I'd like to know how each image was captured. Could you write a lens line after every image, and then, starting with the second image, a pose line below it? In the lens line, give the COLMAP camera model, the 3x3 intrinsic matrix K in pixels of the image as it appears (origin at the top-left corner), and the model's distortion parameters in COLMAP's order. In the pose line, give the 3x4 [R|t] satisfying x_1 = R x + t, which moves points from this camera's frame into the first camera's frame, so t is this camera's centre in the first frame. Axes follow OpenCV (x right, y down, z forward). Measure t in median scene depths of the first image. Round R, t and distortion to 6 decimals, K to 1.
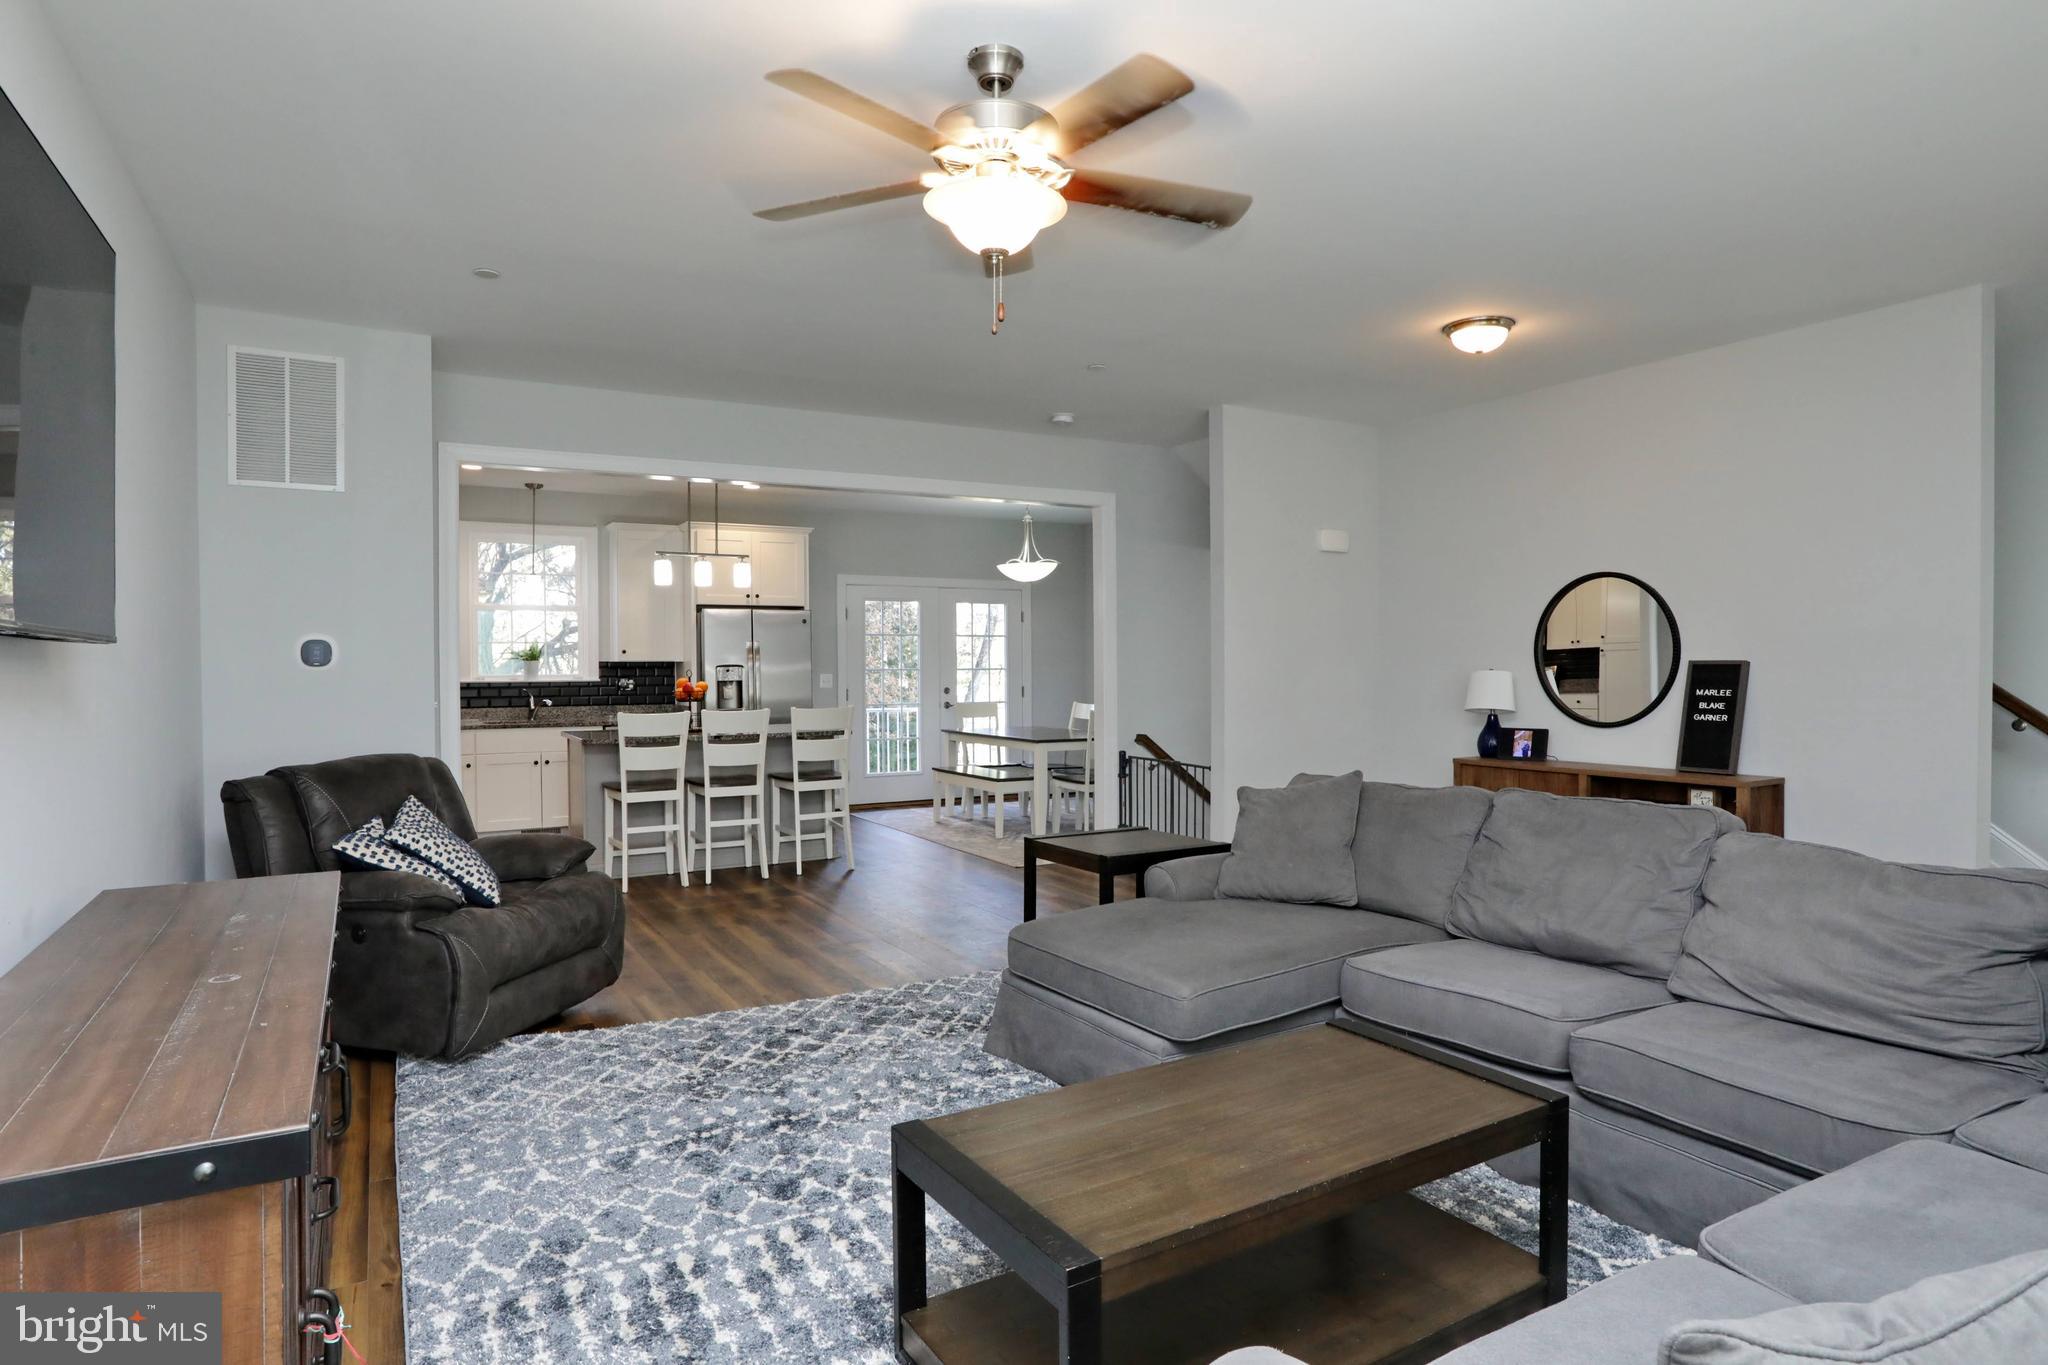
lens RADIAL K [[1175.9, 0, 1019.7], [0, 1175.9, 673.2], [0, 0, 1]] dist [-0.039526, 0.000247]
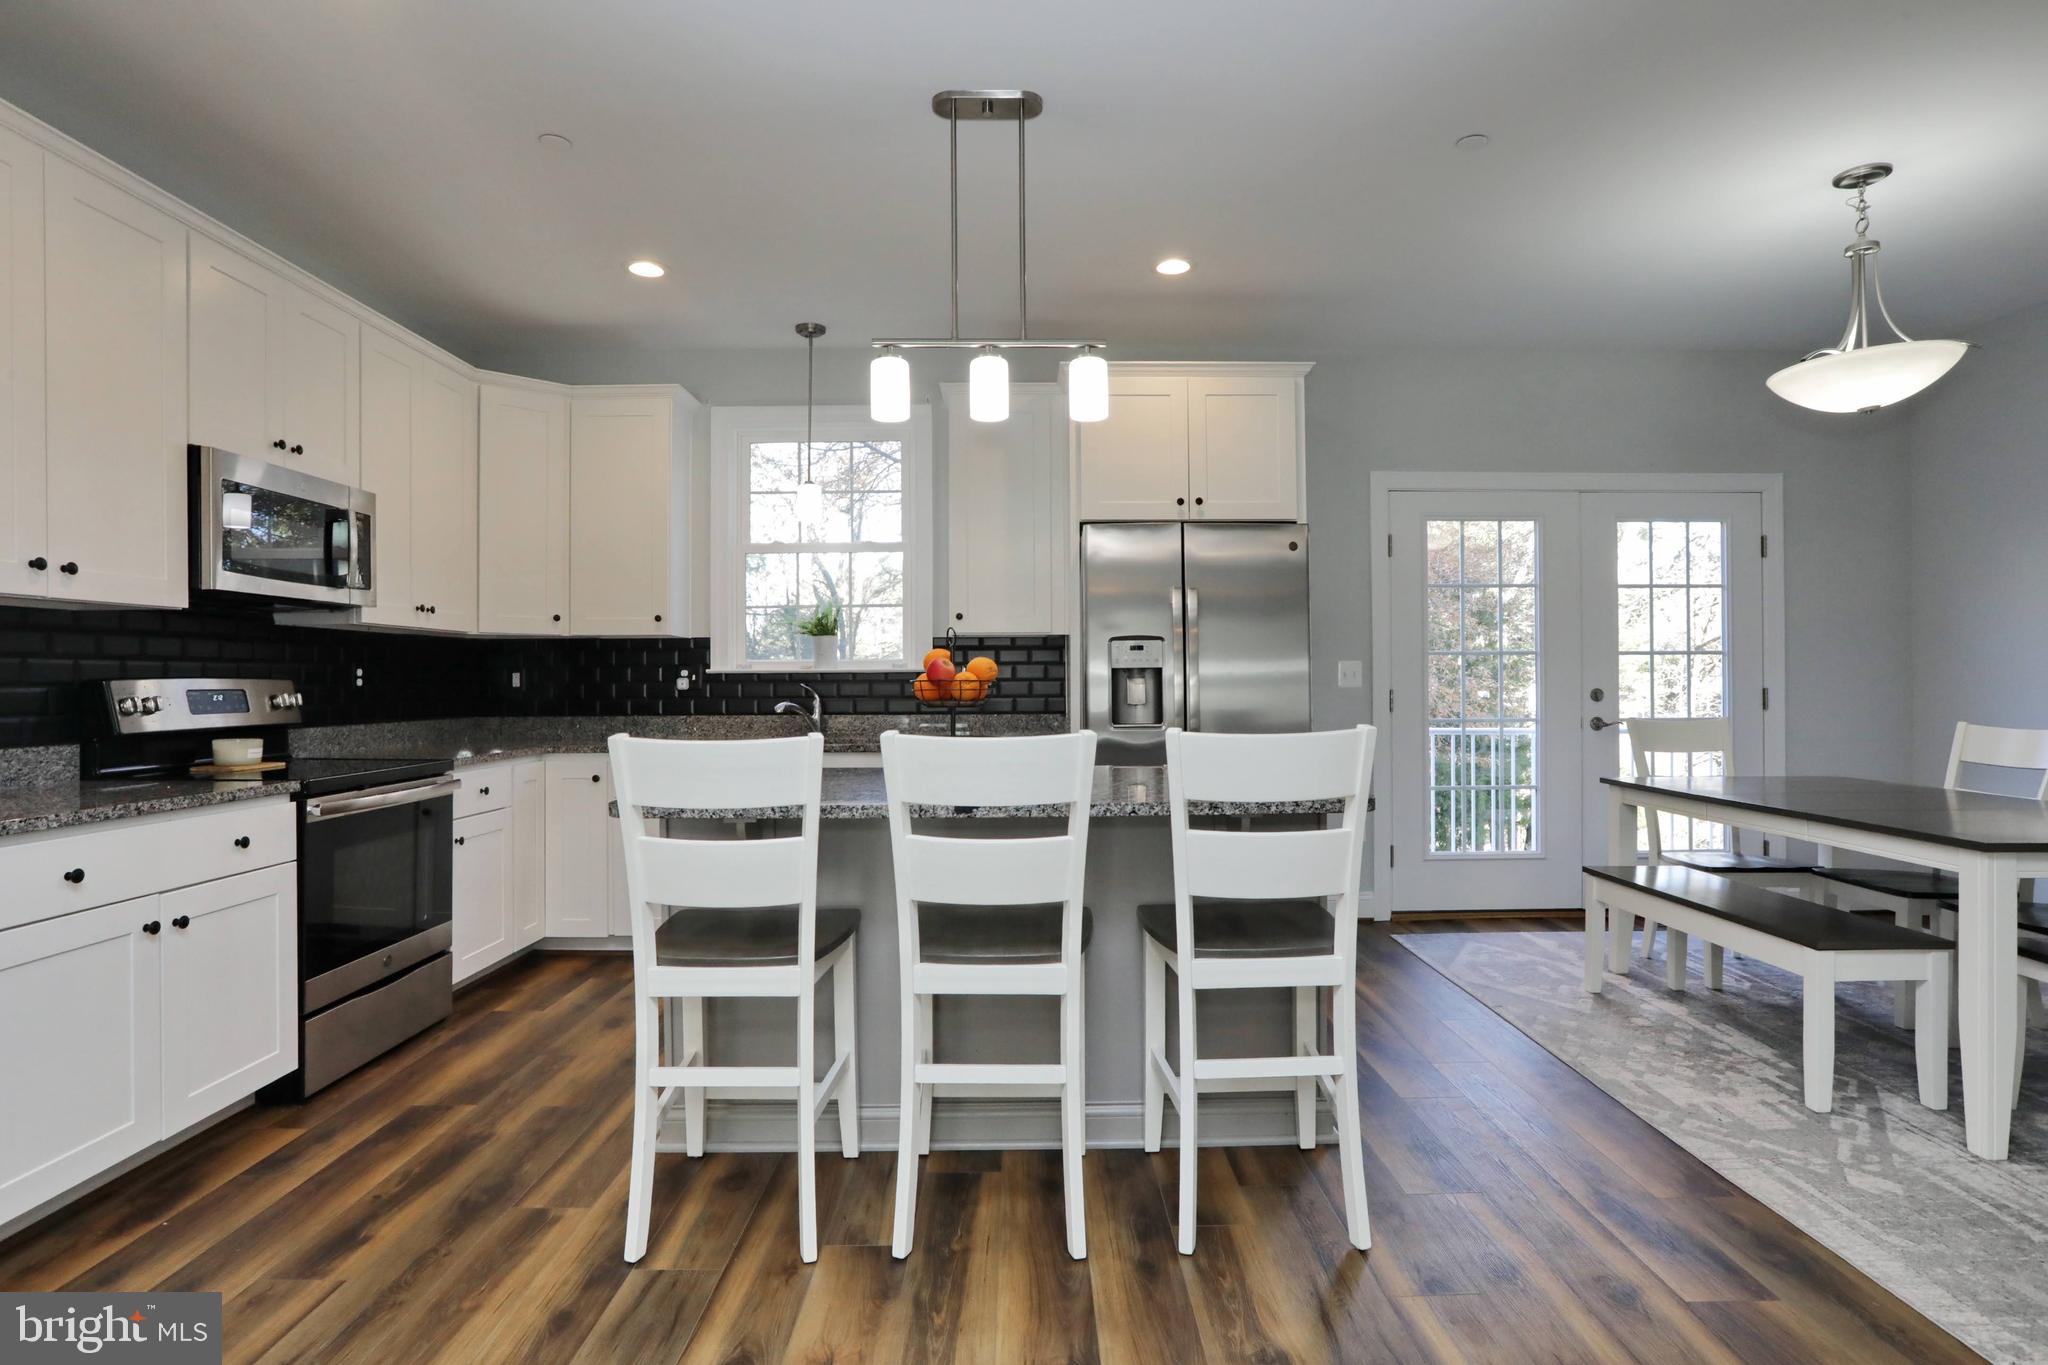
lens RADIAL K [[1055.6, 0, 1037.7], [0, 1055.6, 686.0], [0, 0, 1]] dist [-0.074480, 0.046567]
pose [[0.879436, 0.002153, -0.476012, -0.071884], [-0.003207, 0.999994, -0.001401, 0.014807], [0.476006, 0.002759, 0.879438, 0.588272]]
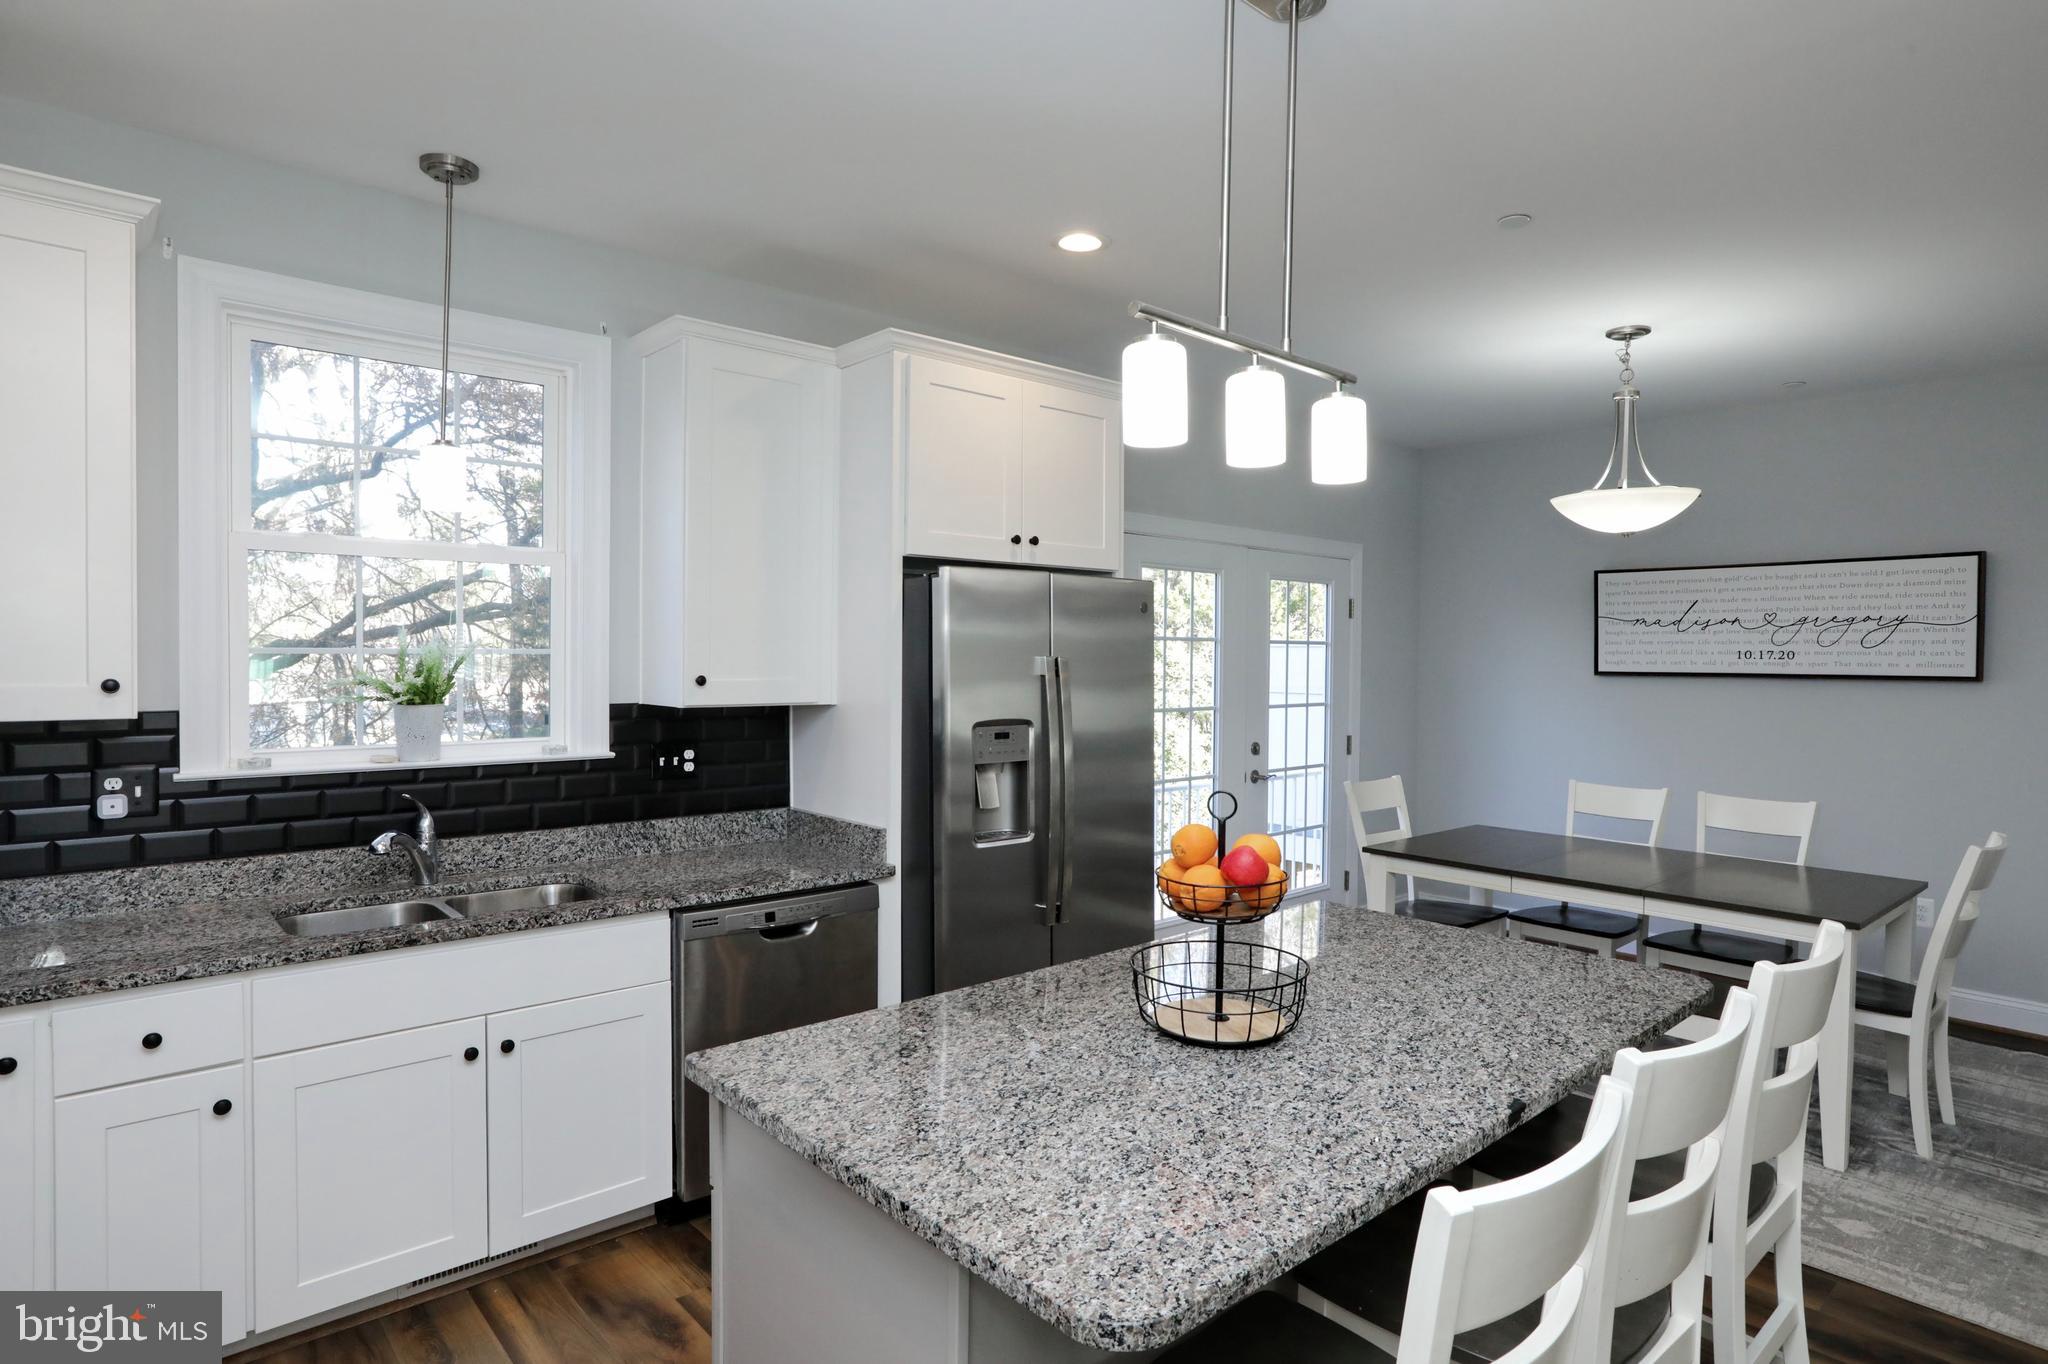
lens RADIAL K [[1110.3, 0, 1024.0], [0, 1110.3, 682.0], [0, 0, 1]] dist [-0.055236, 0.040302]
pose [[0.976613, 0.010469, 0.214752, -0.316804], [-0.014390, 0.999757, 0.016701, -0.025206], [-0.214525, -0.019400, 0.976526, 0.653704]]
